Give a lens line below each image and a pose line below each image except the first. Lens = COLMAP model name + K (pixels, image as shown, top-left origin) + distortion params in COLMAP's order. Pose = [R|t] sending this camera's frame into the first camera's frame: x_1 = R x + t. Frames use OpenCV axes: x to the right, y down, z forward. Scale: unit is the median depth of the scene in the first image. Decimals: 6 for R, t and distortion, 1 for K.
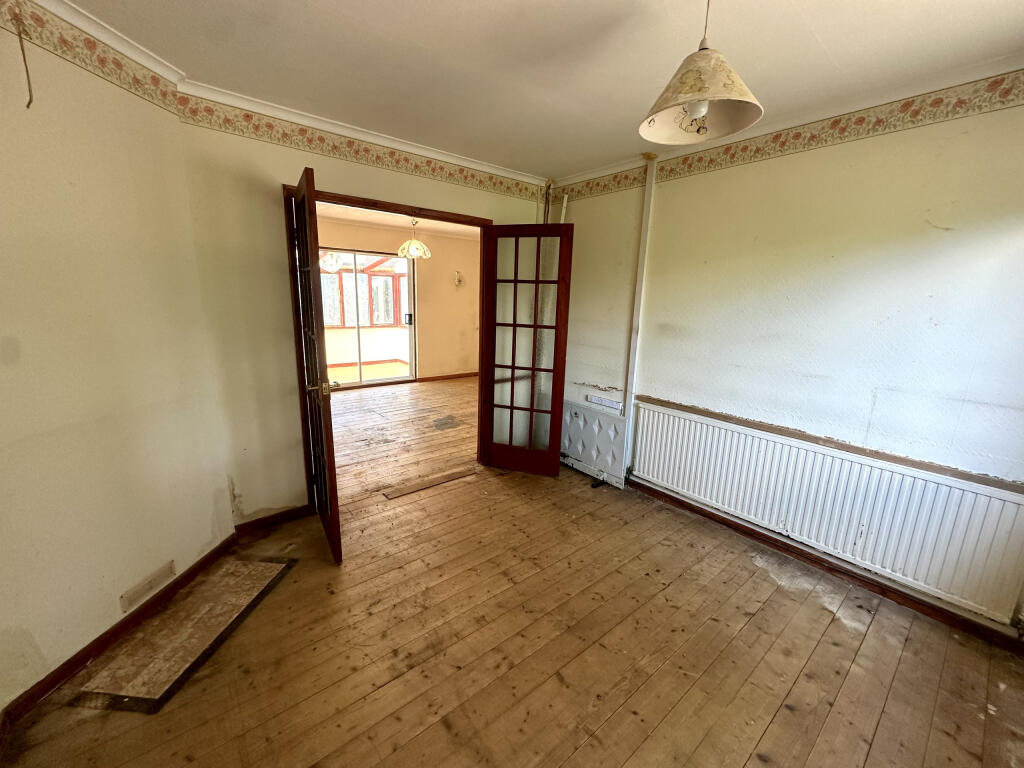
lens RADIAL K [[410.1, 0, 511.7], [0, 410.1, 382.8], [0, 0, 1]] dist [0.001278, 0.000013]
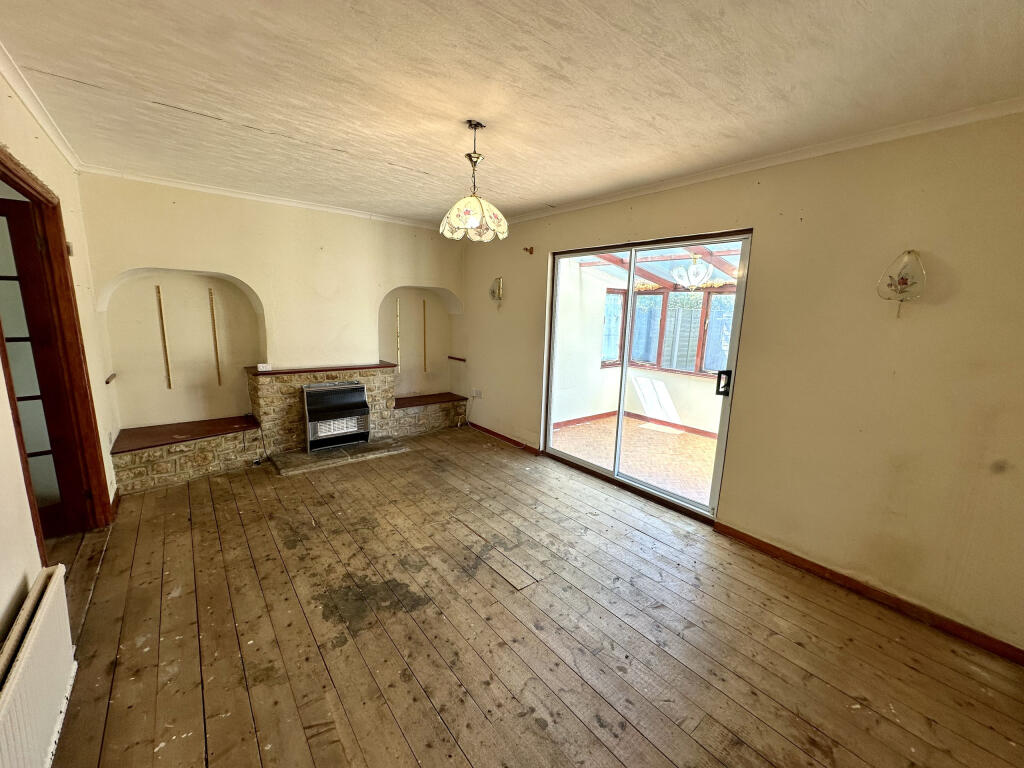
lens RADIAL K [[410.1, 0, 511.4], [0, 410.1, 386.2], [0, 0, 1]] dist [0.001278, 0.000013]
pose [[-0.010251, 0.158545, -0.987299, 0.231412], [-0.237275, 0.958765, 0.156427, -0.220760], [0.971388, 0.235865, 0.027790, 1.035496]]
